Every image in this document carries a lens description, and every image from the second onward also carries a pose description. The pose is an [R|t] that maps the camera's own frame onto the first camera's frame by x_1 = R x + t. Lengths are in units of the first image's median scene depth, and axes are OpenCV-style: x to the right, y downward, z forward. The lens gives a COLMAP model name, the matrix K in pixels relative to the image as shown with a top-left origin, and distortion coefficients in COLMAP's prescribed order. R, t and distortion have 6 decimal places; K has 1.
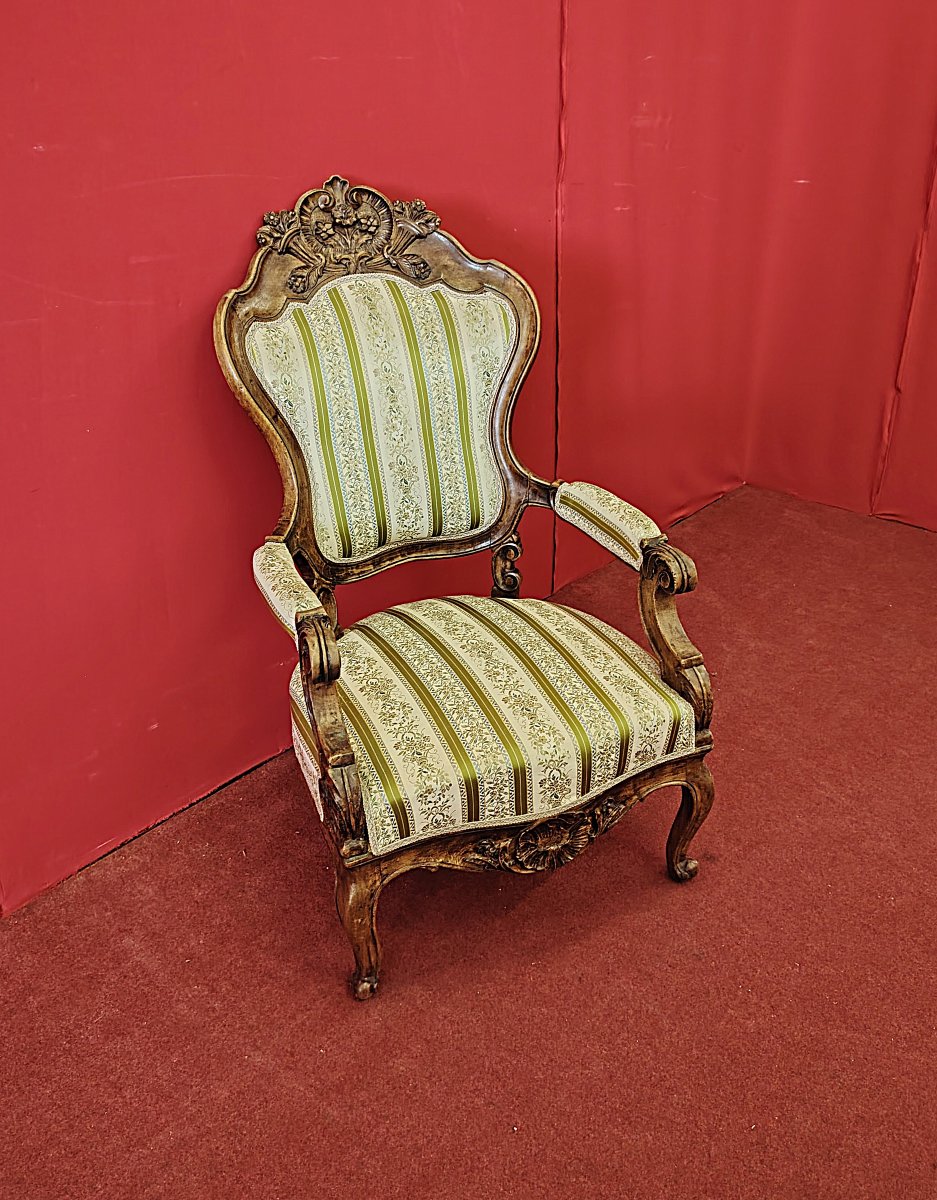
lens RADIAL K [[992.9, 0, 485.1], [0, 992.9, 599.8], [0, 0, 1]] dist [0.013721, -0.003754]
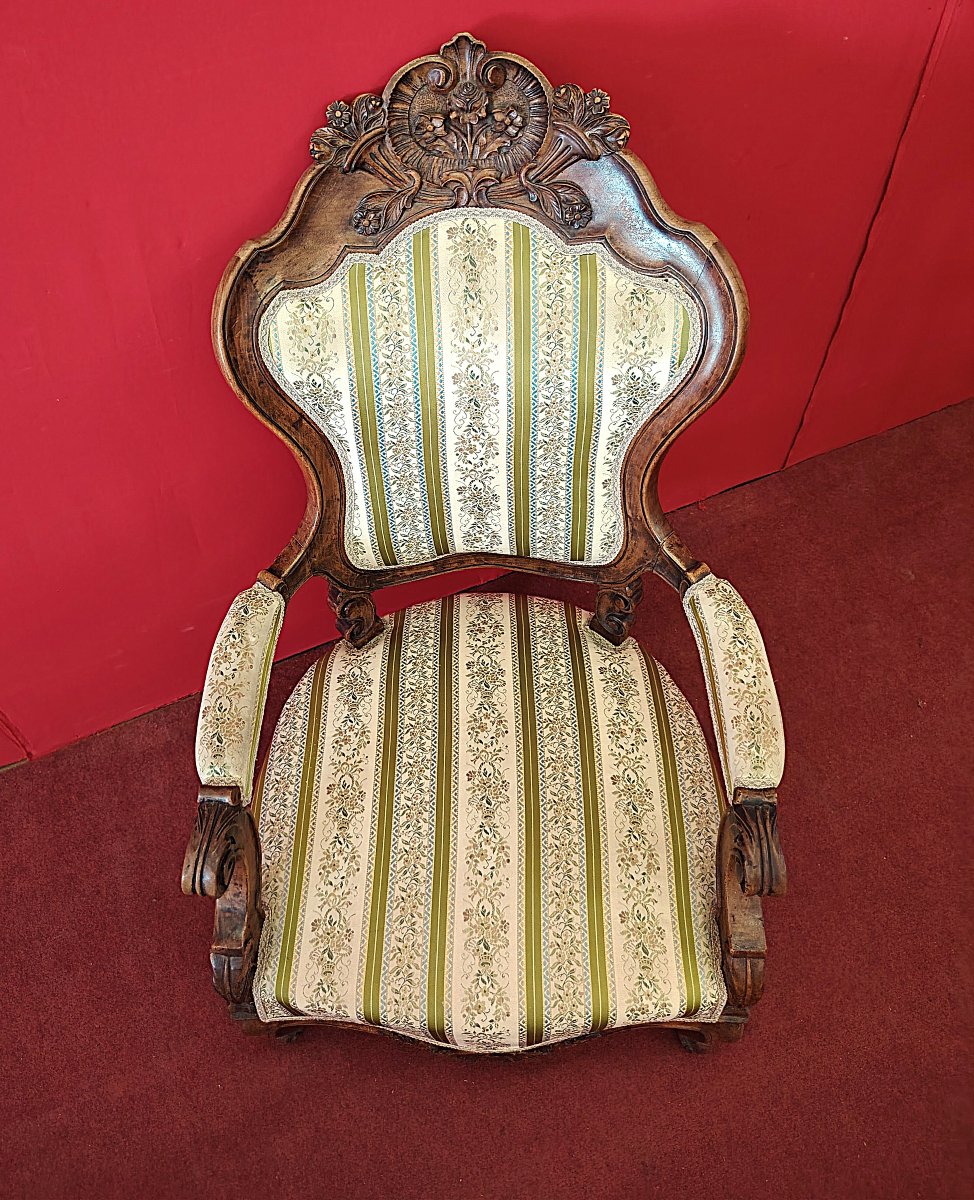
lens RADIAL K [[907.8, 0, 456.1], [0, 907.8, 487.7], [0, 0, 1]] dist [0.011644, -0.002565]
pose [[0.899047, 0.340206, -0.275634, 0.082444], [-0.184588, 0.865331, 0.465971, -0.445904], [0.397041, -0.368051, 0.840772, 0.457181]]
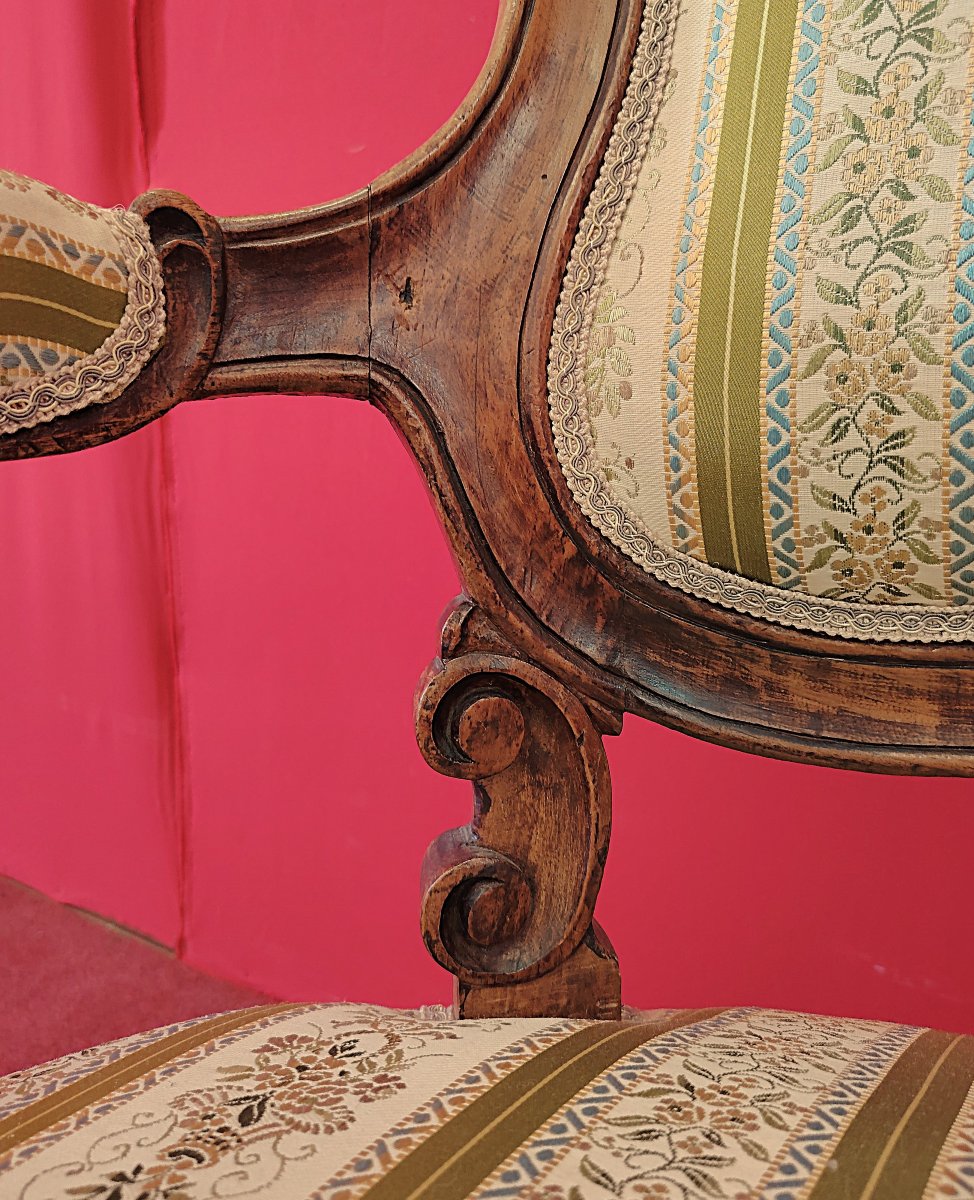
lens RADIAL K [[1077.8, 0, 504.4], [0, 1077.8, 600.8], [0, 0, 1]] dist [0.048865, -0.003885]
pose [[0.539603, 0.203727, -0.816899, -0.015651], [-0.401341, 0.915186, -0.036867, -0.016793], [0.740104, 0.347749, 0.575601, 0.894571]]
